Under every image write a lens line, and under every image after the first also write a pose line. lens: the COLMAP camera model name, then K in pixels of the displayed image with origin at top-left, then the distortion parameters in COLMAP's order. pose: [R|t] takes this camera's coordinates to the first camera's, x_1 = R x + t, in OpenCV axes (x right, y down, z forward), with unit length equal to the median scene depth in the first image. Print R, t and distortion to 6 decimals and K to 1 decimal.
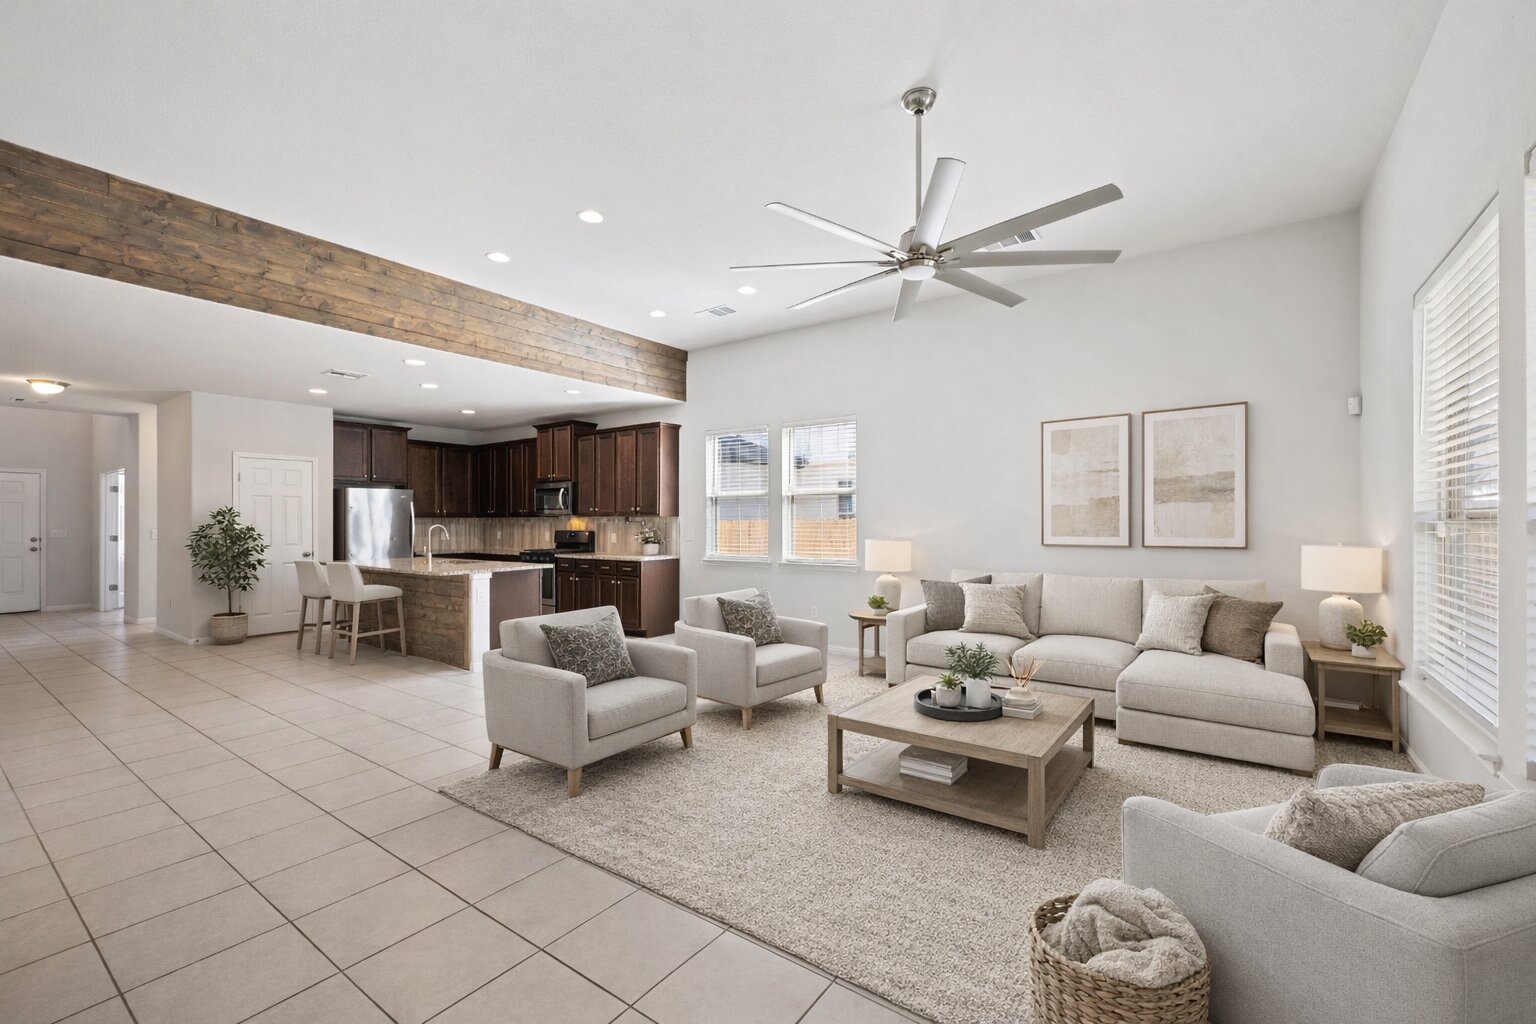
lens RADIAL K [[639.2, 0, 787.0], [0, 639.2, 506.7], [0, 0, 1]] dist [-0.009395, -0.000289]
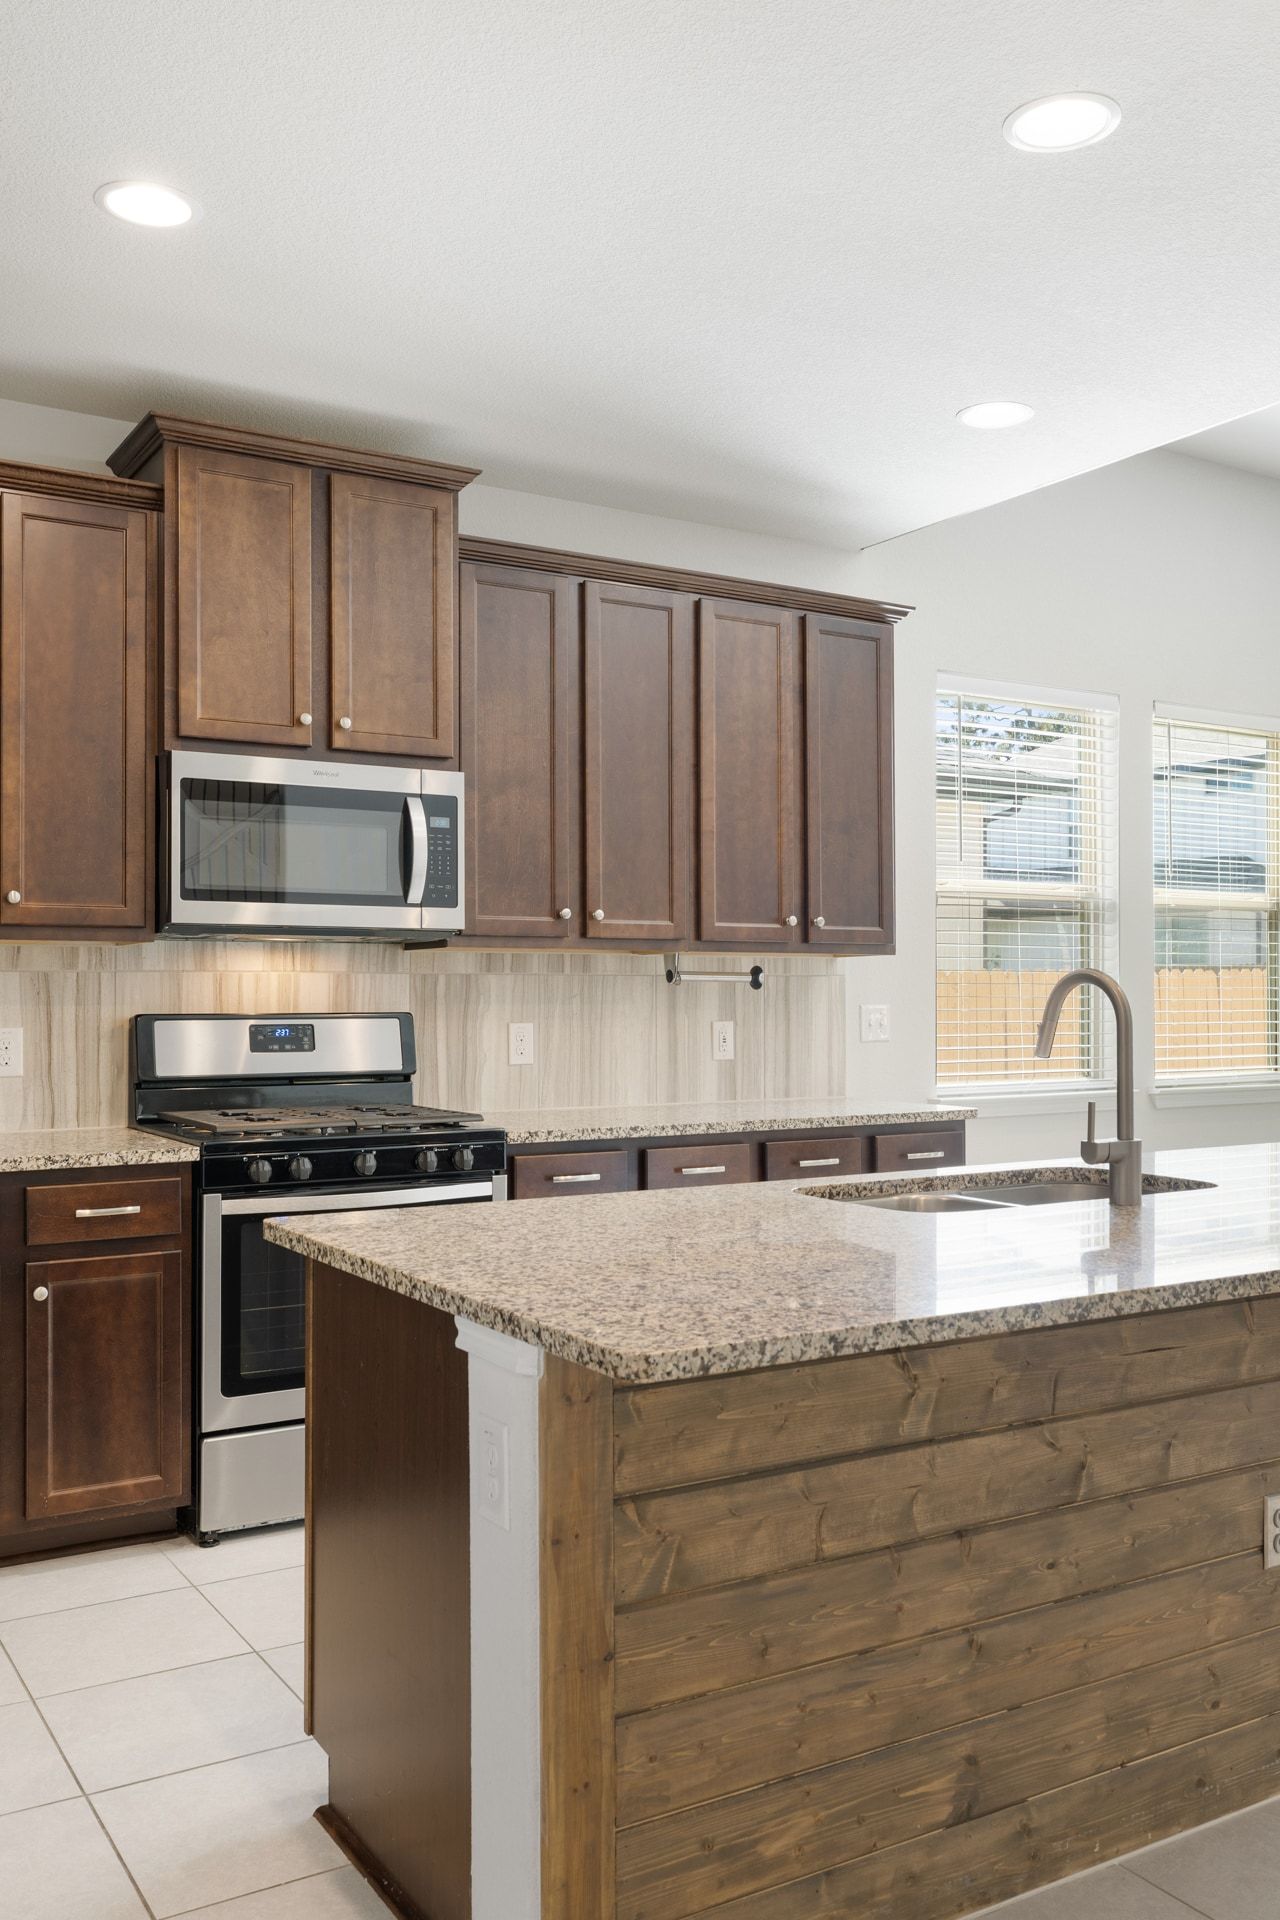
lens RADIAL K [[1627.0, 0, 538.8], [0, 1627.0, 957.8], [0, 0, 1]] dist [-0.007731, 0.011662]
pose [[0.436221, 0.025372, 0.899482, -0.932432], [-0.023105, 0.999589, -0.016991, 0.033530], [-0.899543, -0.013371, 0.436628, 0.880784]]
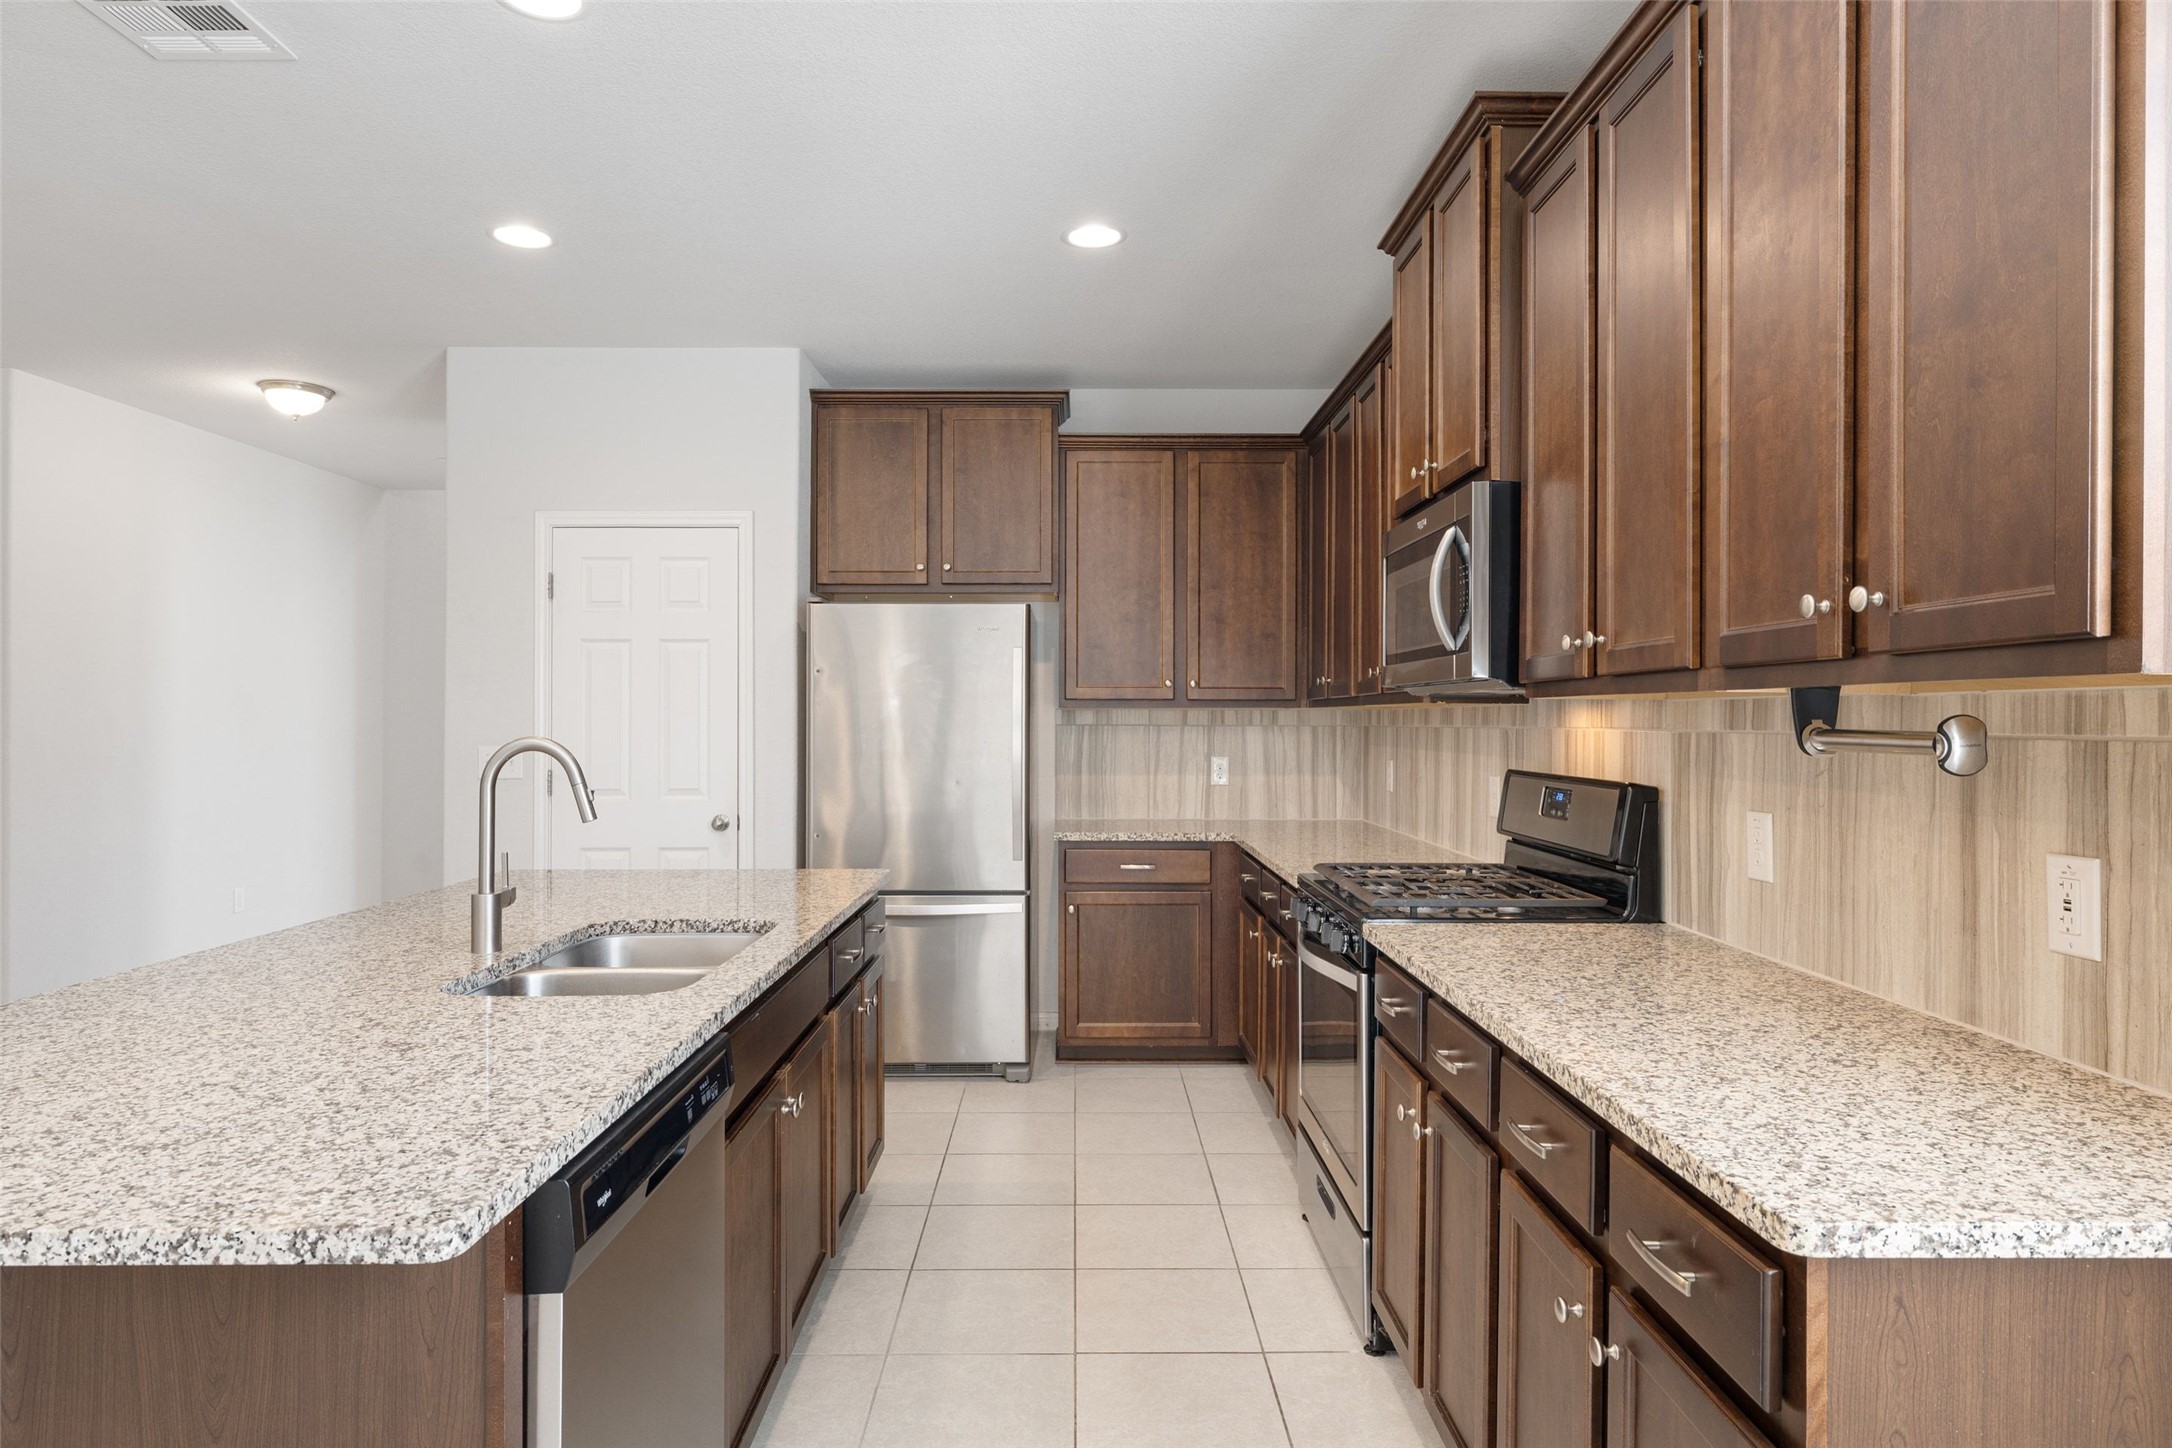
lens RADIAL K [[1250.1, 0, 1079.1], [0, 1250.1, 699.6], [0, 0, 1]] dist [0.016068, 0.002819]
pose [[0.579152, -0.006396, -0.815194, -0.160867], [0.012871, 0.999916, 0.001299, 0.017904], [0.815118, -0.011245, 0.579186, 0.856401]]
